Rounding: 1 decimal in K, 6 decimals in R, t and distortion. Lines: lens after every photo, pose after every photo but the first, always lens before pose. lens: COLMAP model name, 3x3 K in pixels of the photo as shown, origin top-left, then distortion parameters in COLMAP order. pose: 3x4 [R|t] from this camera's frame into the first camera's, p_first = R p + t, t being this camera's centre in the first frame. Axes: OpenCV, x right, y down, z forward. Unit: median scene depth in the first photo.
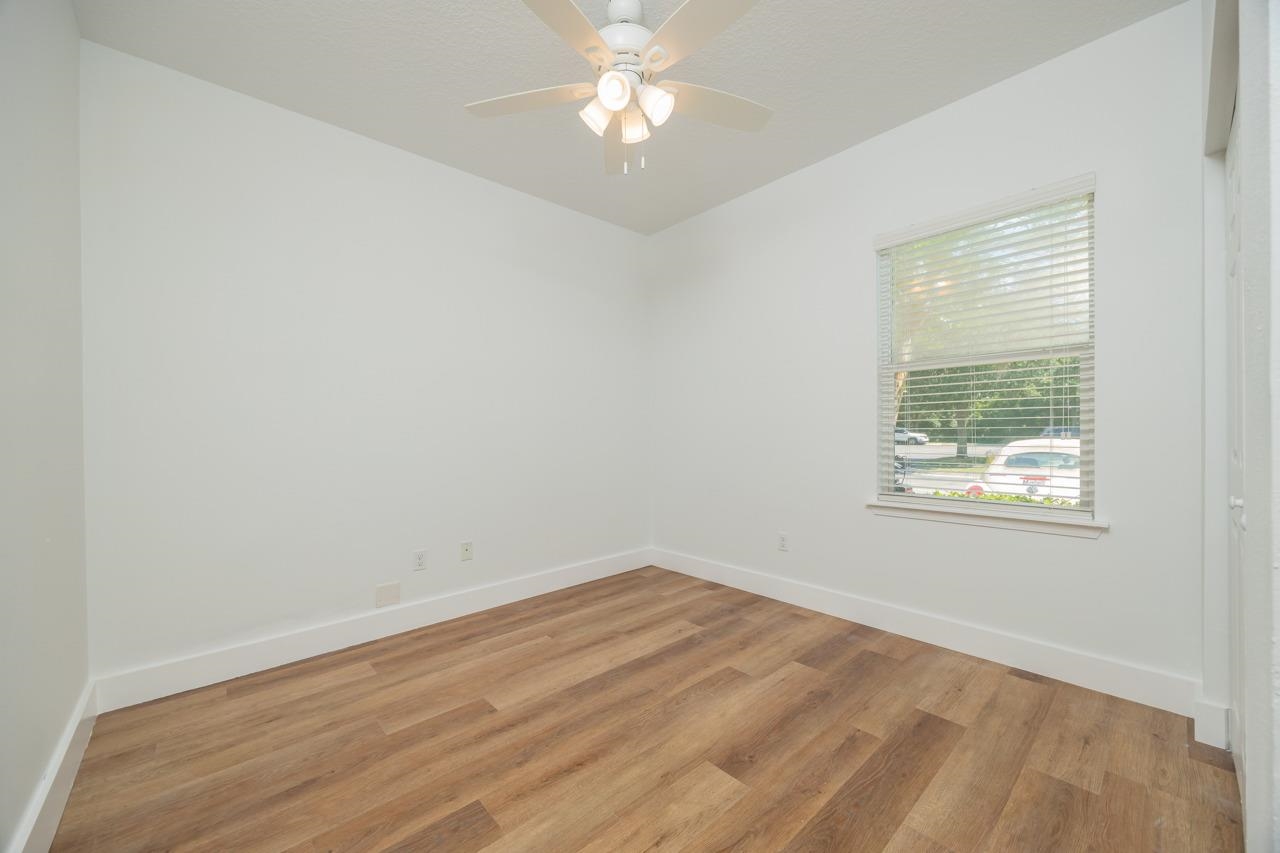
lens RADIAL K [[497.1, 0, 638.1], [0, 497.1, 427.8], [0, 0, 1]] dist [0.002375, 0.000197]
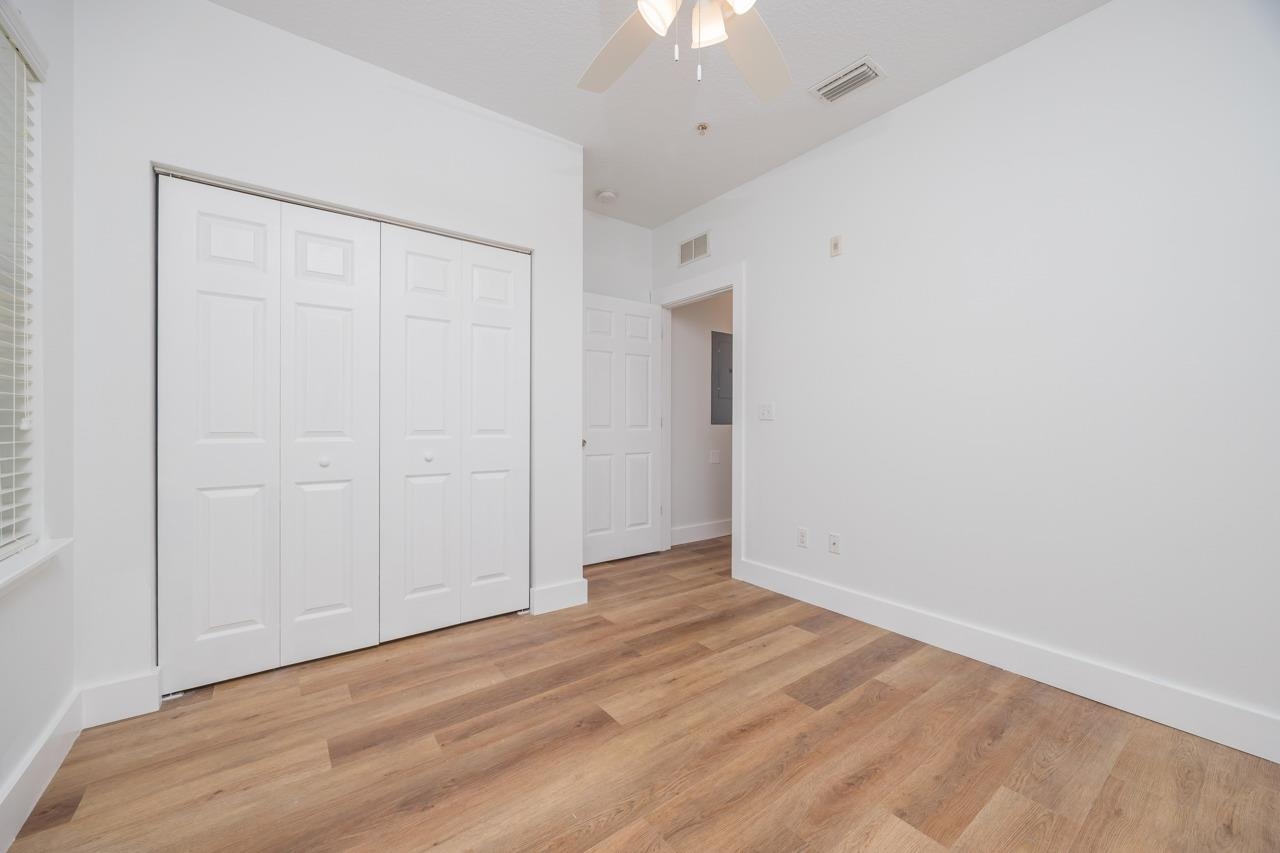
lens RADIAL K [[497.1, 0, 642.0], [0, 497.1, 426.2], [0, 0, 1]] dist [0.002375, 0.000197]
pose [[-0.996651, 0.009612, 0.081200, 0.004003], [0.009392, 0.999951, -0.003088, 0.036395], [-0.081225, -0.002315, -0.996693, 1.952942]]
